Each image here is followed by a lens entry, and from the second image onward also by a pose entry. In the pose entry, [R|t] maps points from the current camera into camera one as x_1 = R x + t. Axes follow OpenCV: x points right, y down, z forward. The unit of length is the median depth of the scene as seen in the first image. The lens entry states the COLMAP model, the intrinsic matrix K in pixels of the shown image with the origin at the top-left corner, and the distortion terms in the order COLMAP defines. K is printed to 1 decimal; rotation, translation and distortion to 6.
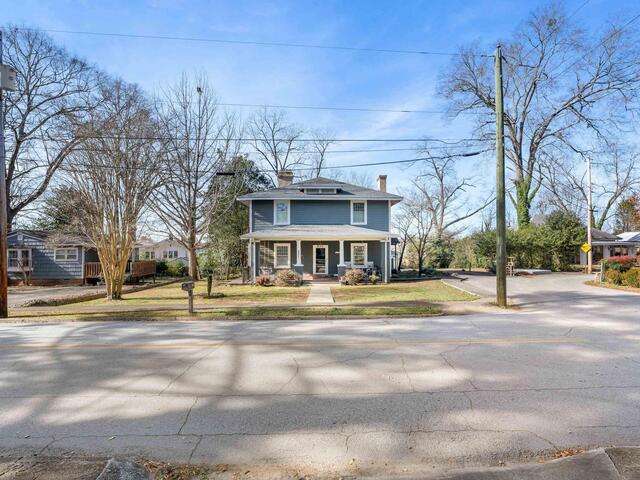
lens RADIAL K [[319.0, 0, 320.0], [0, 319.0, 240.0], [0, 0, 1]] dist [0.000623, 0.000010]
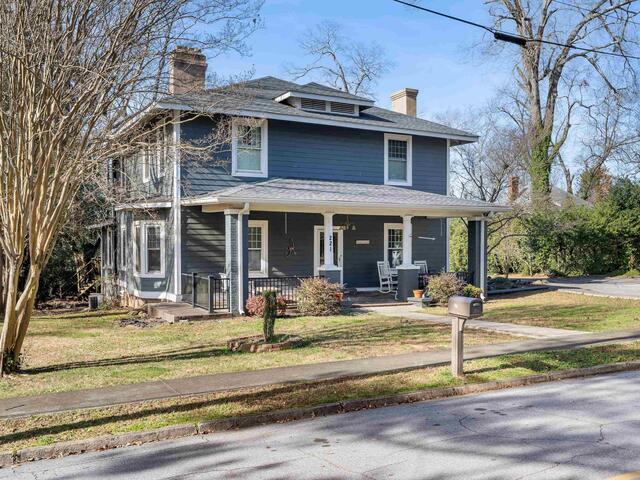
lens RADIAL K [[649.9, 0, 320.0], [0, 649.9, 240.0], [0, 0, 1]] dist [0.005877, 0.000767]
pose [[0.878669, 0.007470, 0.477374, -0.454517], [-0.016730, 0.999745, 0.015150, 0.023126], [-0.477139, -0.021298, 0.878570, 0.186091]]
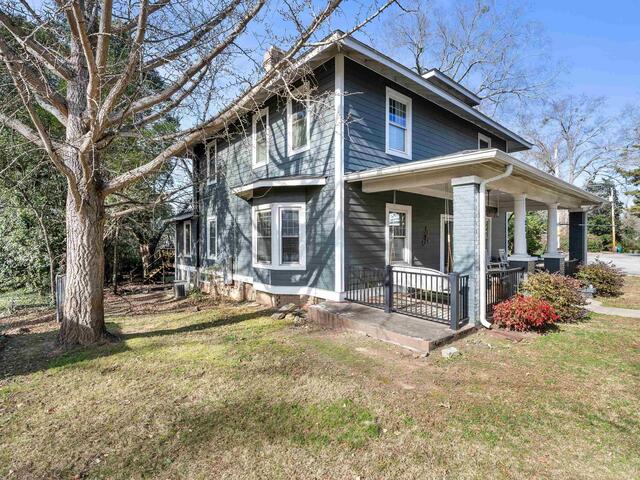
lens RADIAL K [[319.0, 0, 320.0], [0, 319.0, 240.0], [0, 0, 1]] dist [0.000623, 0.000010]
pose [[0.757385, 0.008474, 0.652914, -0.447269], [-0.021996, 0.999679, 0.012541, 0.051425], [-0.652599, -0.023859, 0.757328, 0.769147]]
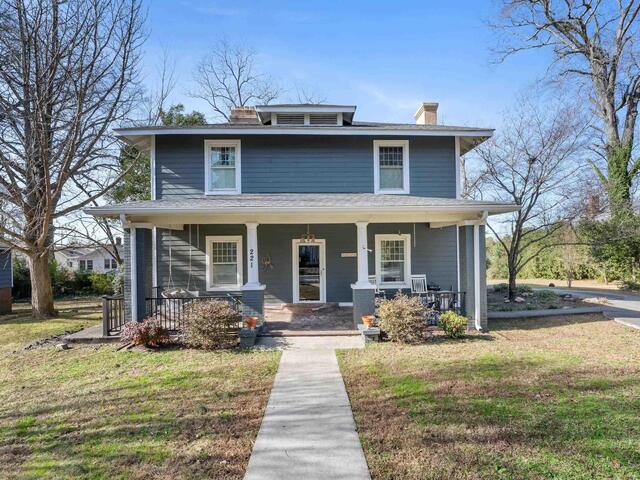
lens RADIAL K [[320.1, 0, 320.4], [0, 320.1, 248.2], [0, 0, 1]] dist [-0.002152, -0.000919]
pose [[0.999428, -0.008074, 0.032849, 0.003124], [0.008029, 0.999967, 0.001510, 0.029033], [-0.032860, -0.001245, 0.999459, 0.545612]]
